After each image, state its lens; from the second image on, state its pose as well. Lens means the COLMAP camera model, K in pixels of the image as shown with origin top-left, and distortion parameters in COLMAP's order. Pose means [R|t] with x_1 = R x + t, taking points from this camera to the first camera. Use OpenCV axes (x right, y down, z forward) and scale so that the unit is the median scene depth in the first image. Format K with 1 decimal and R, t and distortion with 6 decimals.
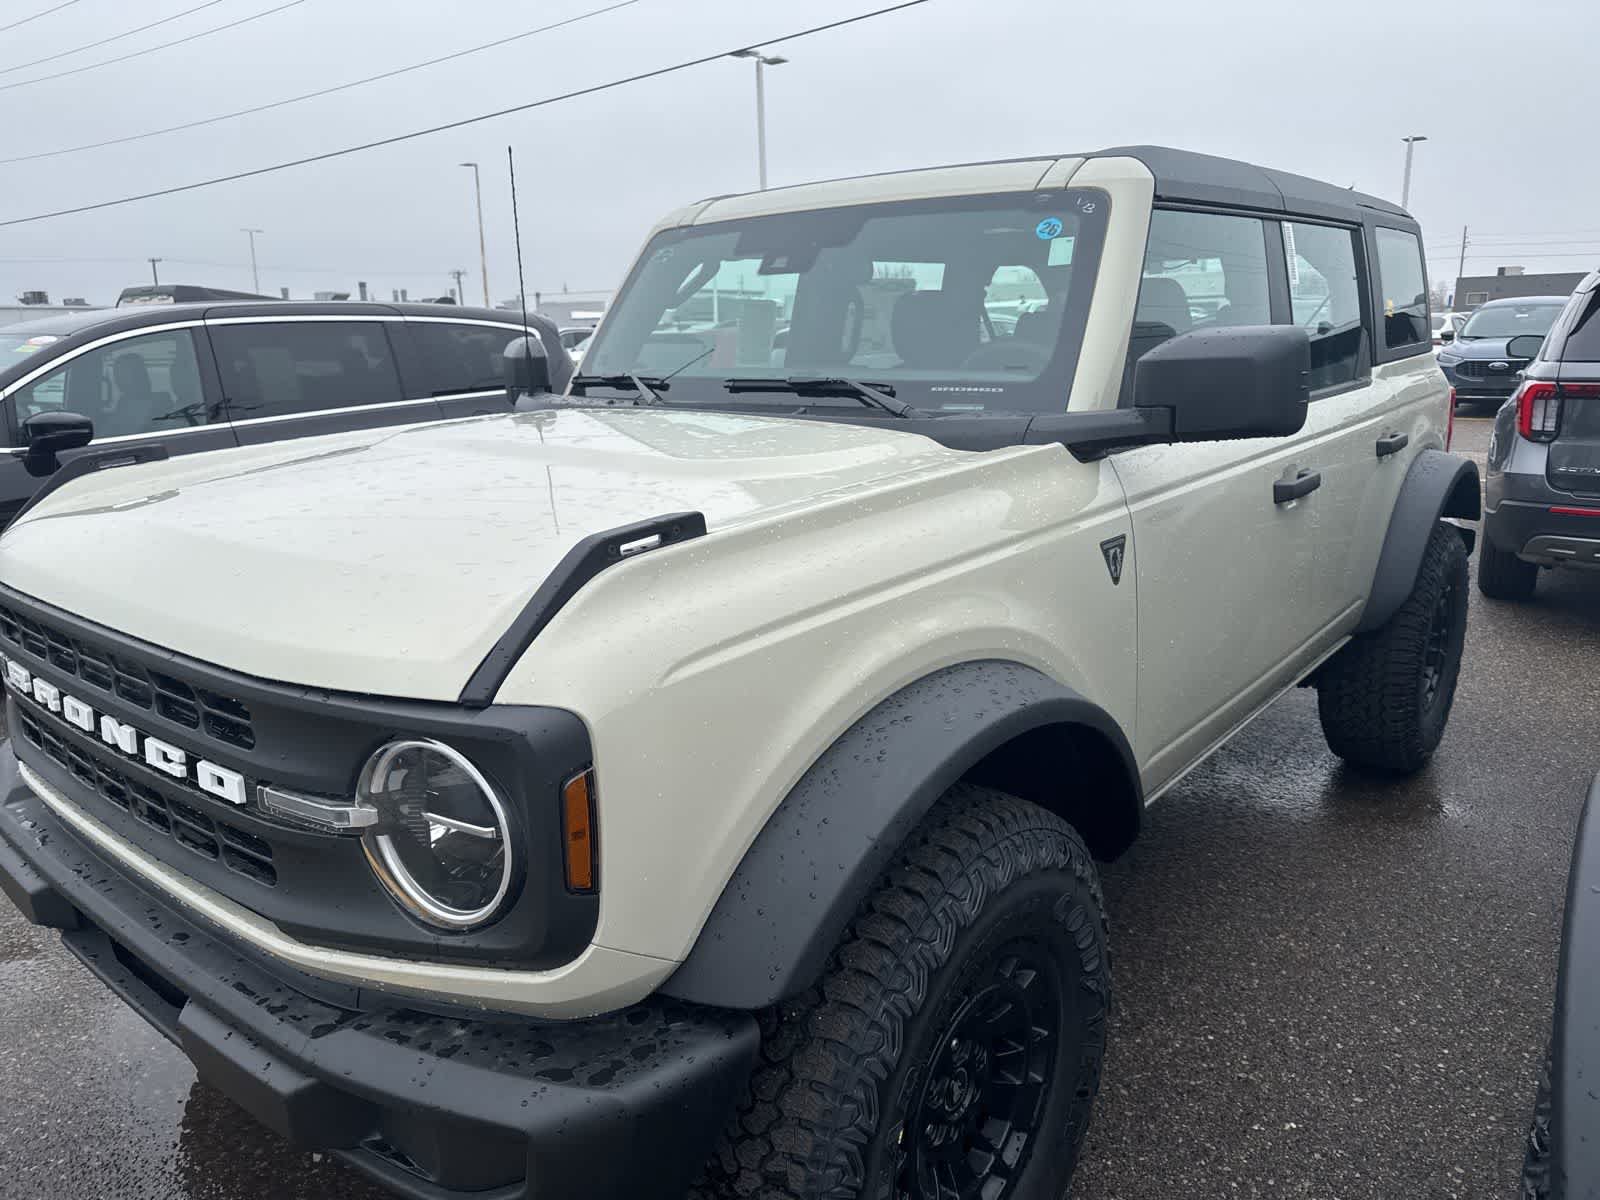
lens RADIAL K [[1135.9, 0, 800.0], [0, 1135.9, 600.0], [0, 0, 1]] dist [0.047237, -0.048541]
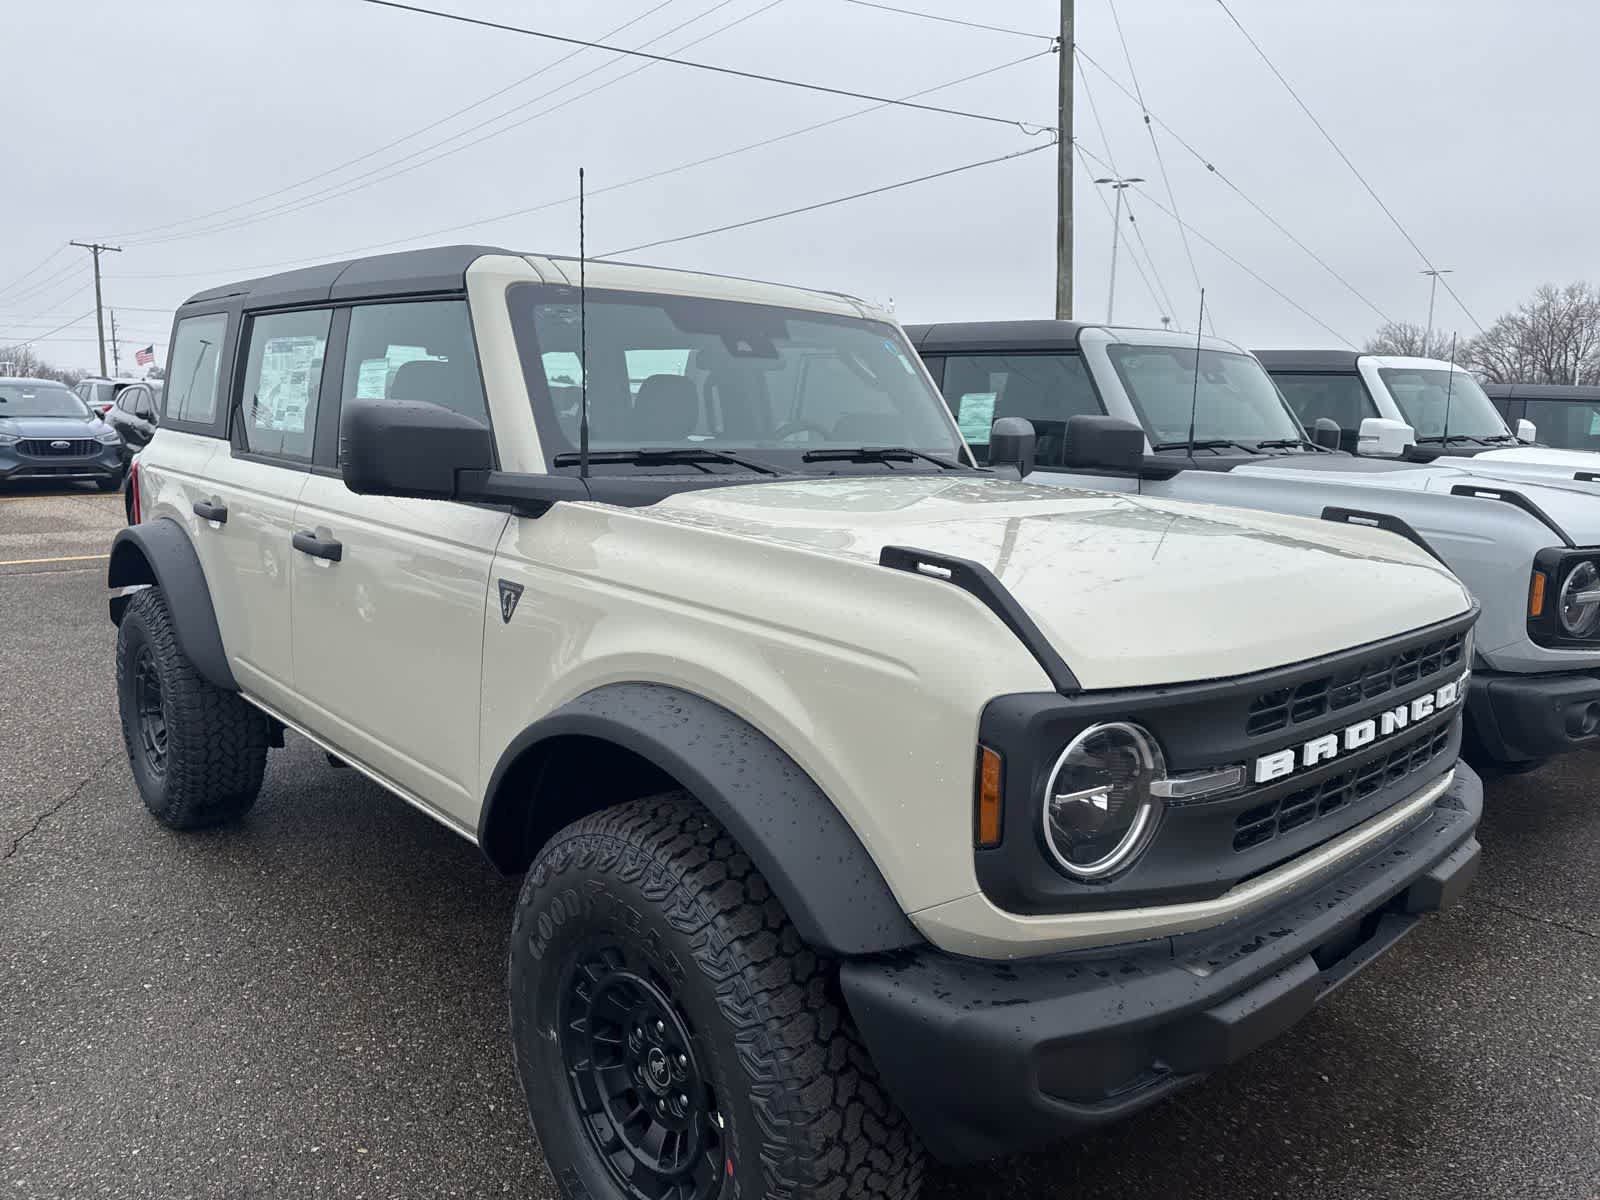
lens RADIAL K [[1134.9, 0, 793.7], [0, 1134.9, 610.5], [0, 0, 1]] dist [0.033693, -0.036183]
pose [[0.133226, -0.146663, 0.980174, -1.176524], [0.207713, 0.971158, 0.117081, -0.176810], [-0.969075, 0.187997, 0.159847, 0.878370]]
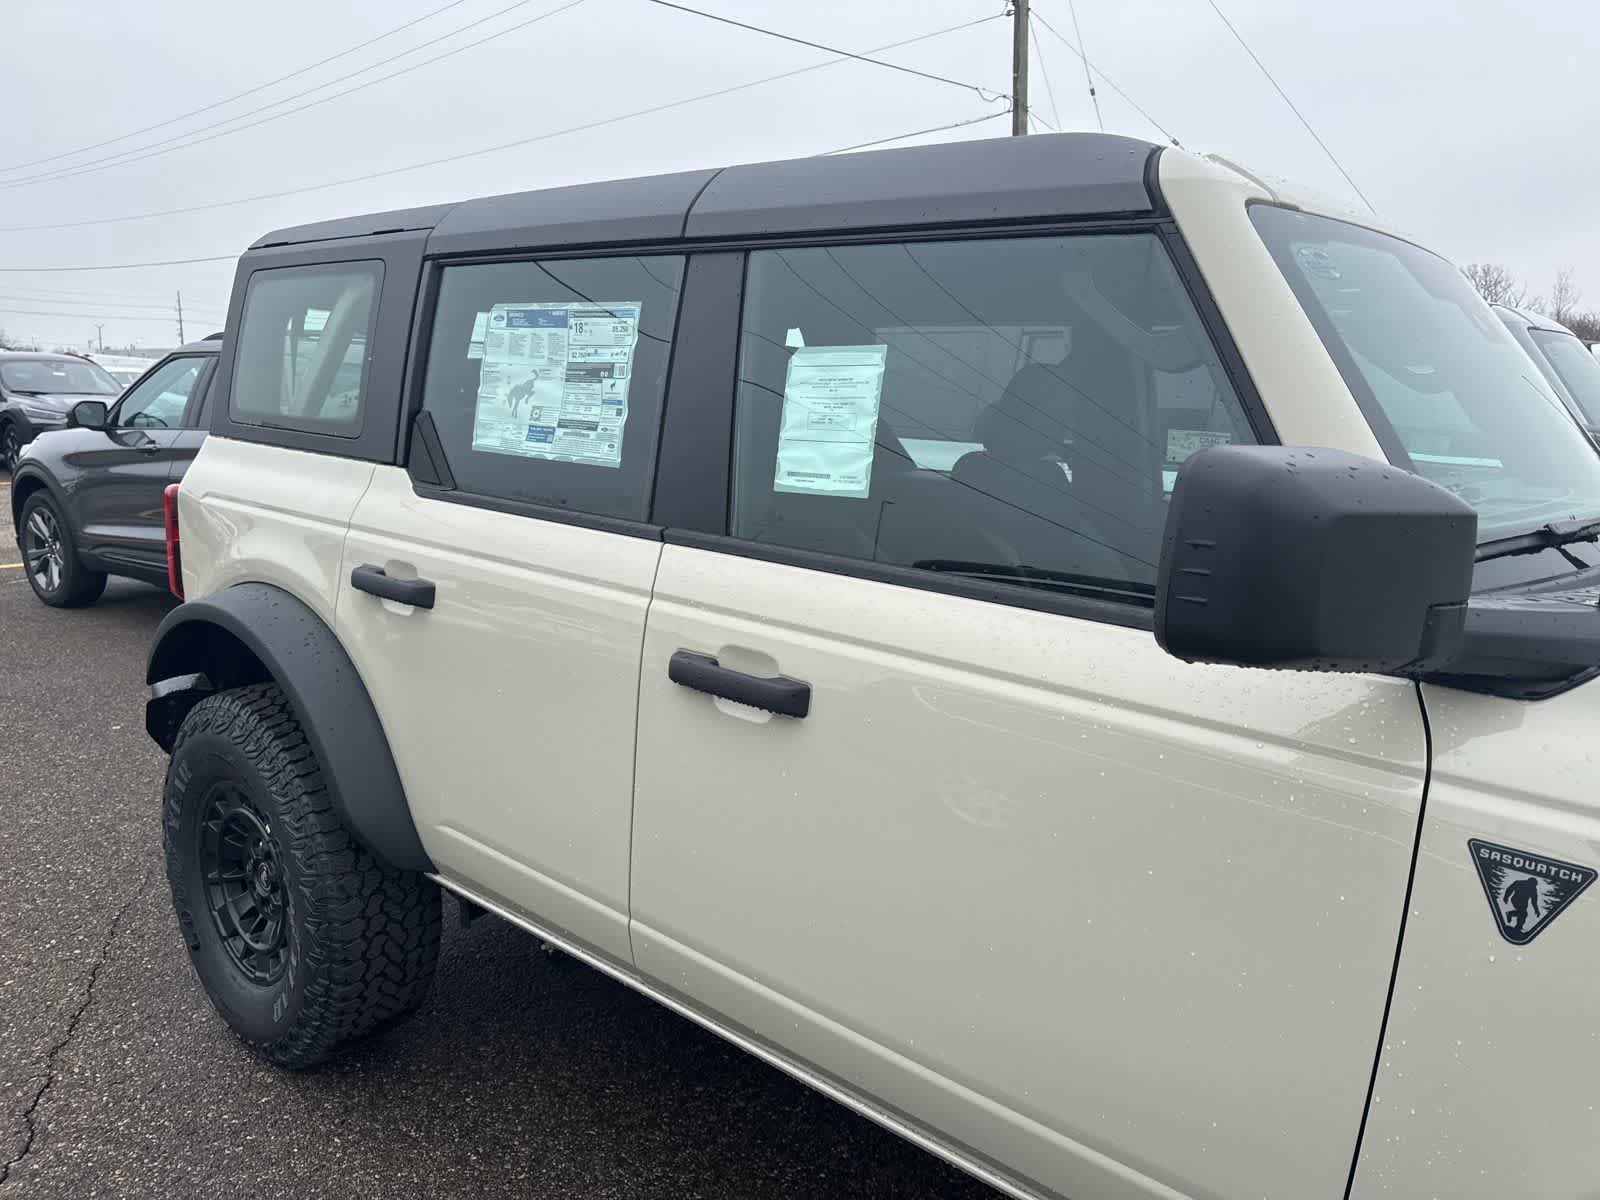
lens RADIAL K [[1141.1, 0, 814.1], [0, 1141.1, 600.0], [0, 0, 1]] dist [0.014675, -0.011441]
pose [[0.003560, -0.159930, 0.987122, -0.703347], [0.205263, 0.966226, 0.155805, -0.345692], [-0.978700, 0.202065, 0.036268, 1.459714]]
